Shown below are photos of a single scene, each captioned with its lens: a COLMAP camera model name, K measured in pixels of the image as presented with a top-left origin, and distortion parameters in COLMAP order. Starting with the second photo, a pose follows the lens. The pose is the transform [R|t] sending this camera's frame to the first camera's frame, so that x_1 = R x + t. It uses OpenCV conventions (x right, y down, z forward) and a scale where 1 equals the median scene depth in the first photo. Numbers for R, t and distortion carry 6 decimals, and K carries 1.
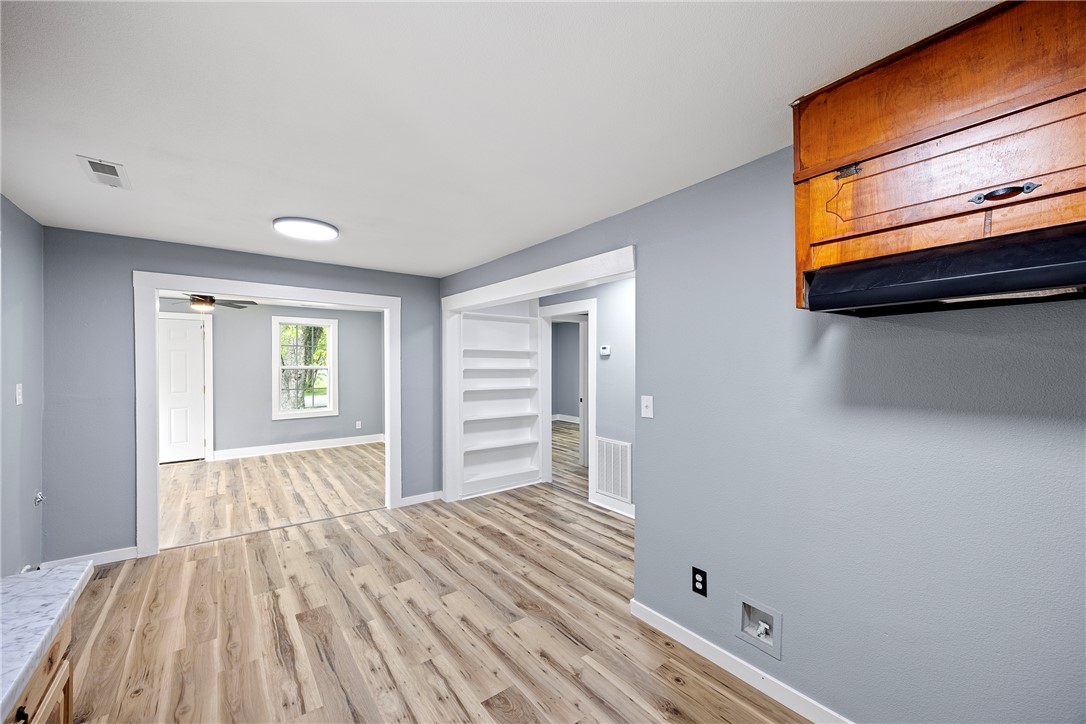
lens RADIAL K [[423.2, 0, 553.8], [0, 423.2, 363.2], [0, 0, 1]] dist [0.002785, -0.000081]
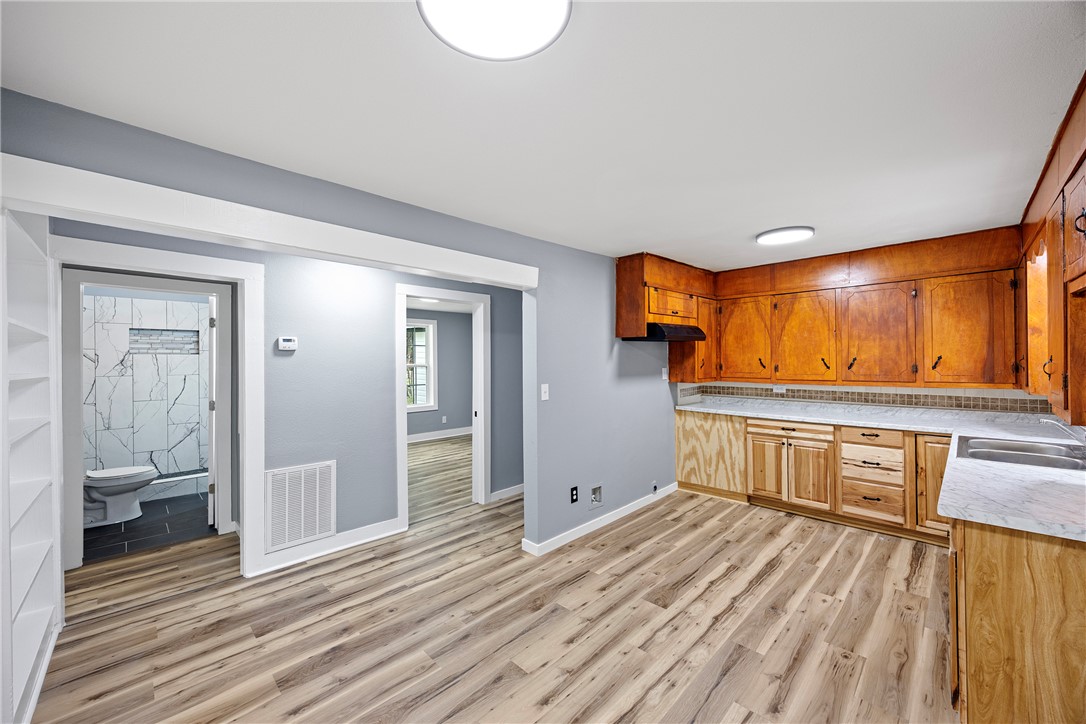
lens RADIAL K [[423.2, 0, 538.3], [0, 423.2, 359.3], [0, 0, 1]] dist [0.002785, -0.000081]
pose [[-0.106013, 0.002151, 0.994362, -0.761708], [0.006132, 0.999980, -0.001509, 0.000447], [-0.994346, 0.005938, -0.106024, 0.796855]]
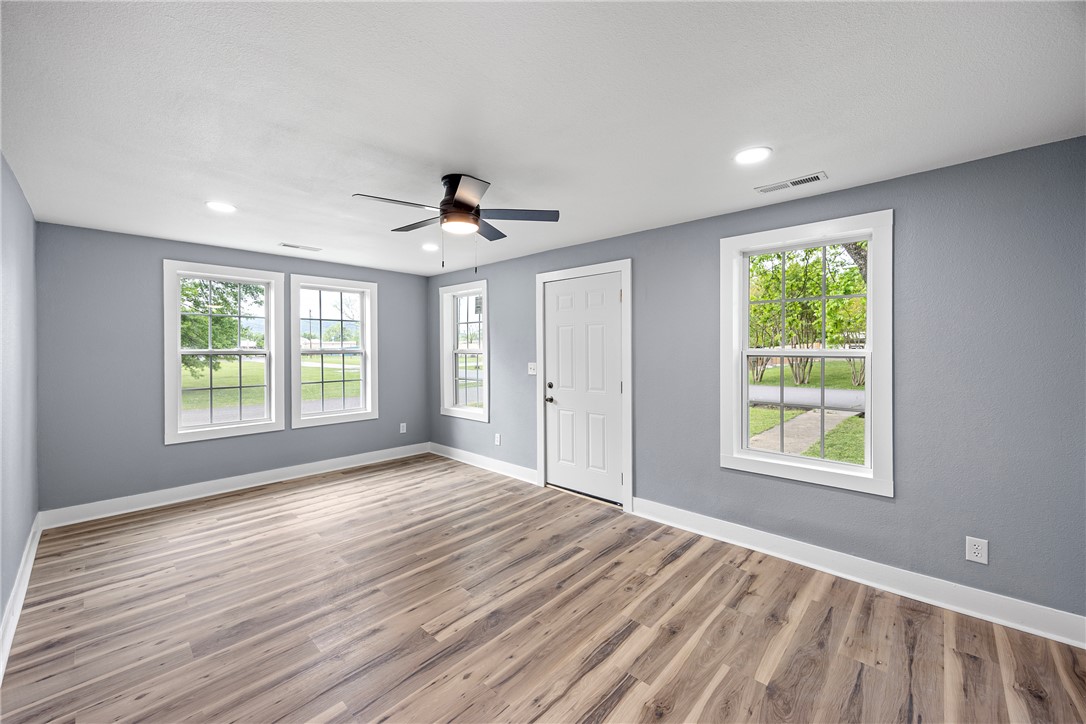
lens RADIAL K [[423.2, 0, 538.2], [0, 423.2, 352.2], [0, 0, 1]] dist [0.002785, -0.000081]
pose [[0.138512, 0.008280, -0.990326, -0.453917], [0.002979, 0.999957, 0.008777, 0.013468], [0.990356, -0.004166, 0.138482, 1.397822]]
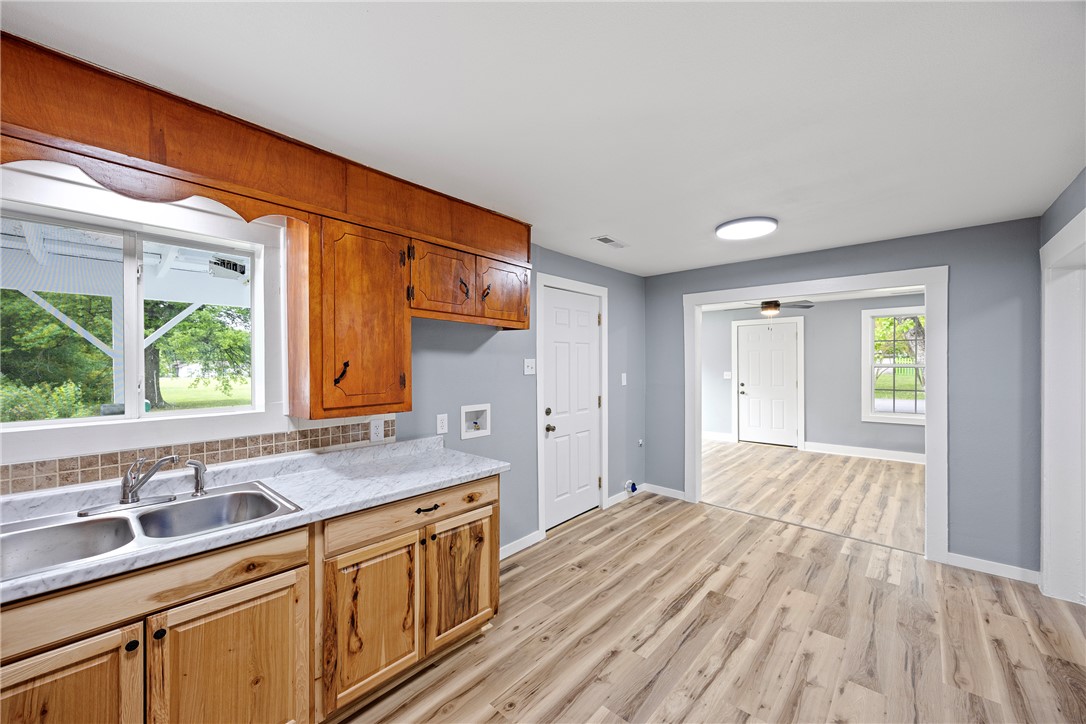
lens RADIAL K [[423.2, 0, 536.0], [0, 423.2, 363.3], [0, 0, 1]] dist [0.002785, -0.000081]
pose [[0.157388, 0.001301, -0.987536, 0.276542], [0.005727, 0.999981, 0.002230, 0.002093], [0.987520, -0.006007, 0.157377, 0.270385]]
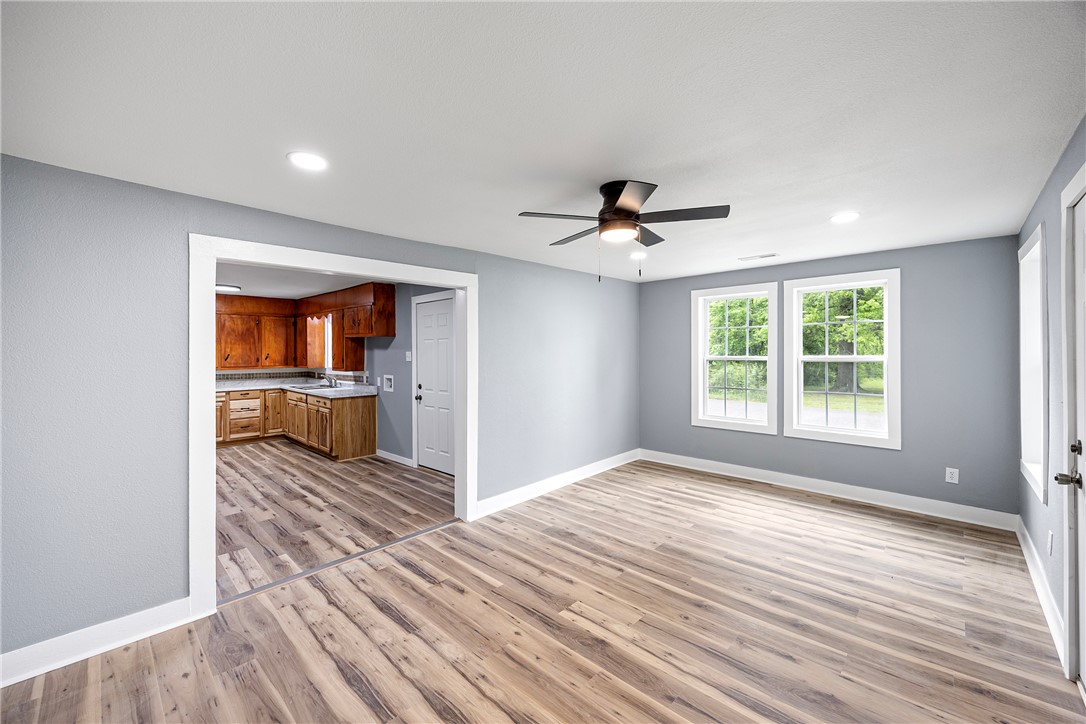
lens RADIAL K [[423.2, 0, 542.6], [0, 423.2, 354.5], [0, 0, 1]] dist [0.002785, -0.000081]
pose [[-0.990288, 0.004217, -0.138970, -0.926060], [0.004158, 0.999991, 0.000719, 0.005303], [0.138972, 0.000135, -0.990296, 1.998725]]
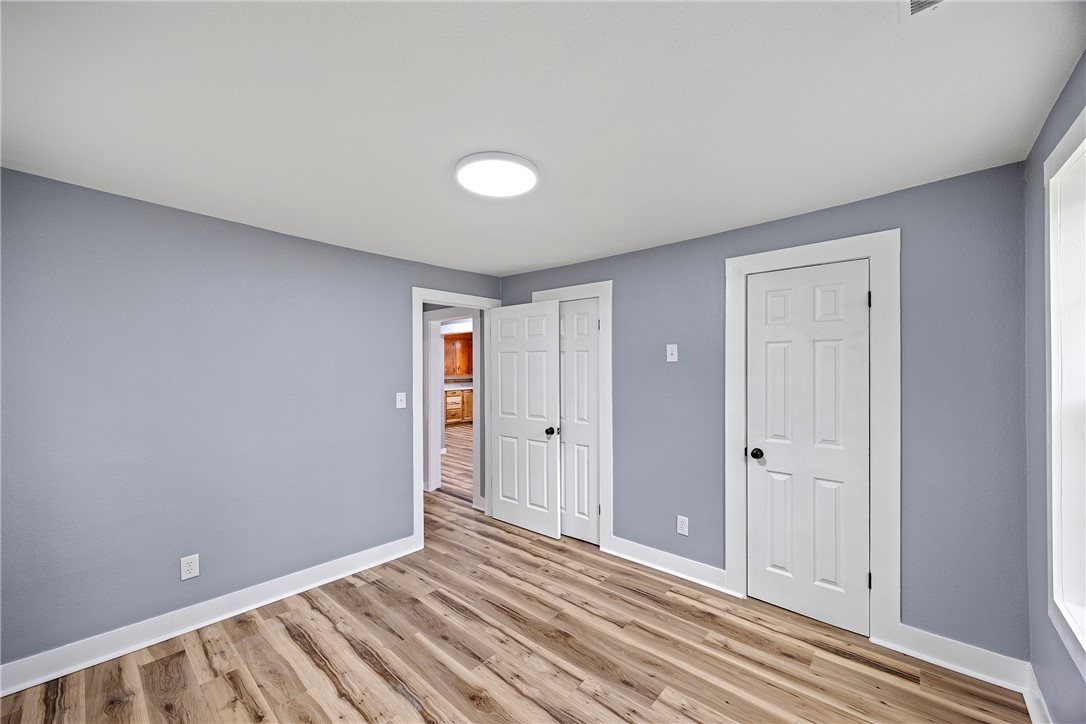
lens RADIAL K [[423.2, 0, 537.7], [0, 423.2, 370.4], [0, 0, 1]] dist [0.002785, -0.000081]
pose [[-0.969318, 0.018478, -0.245116, 0.282451], [0.013344, 0.999656, 0.022588, -0.028111], [0.245449, 0.018624, -0.969231, 2.795988]]
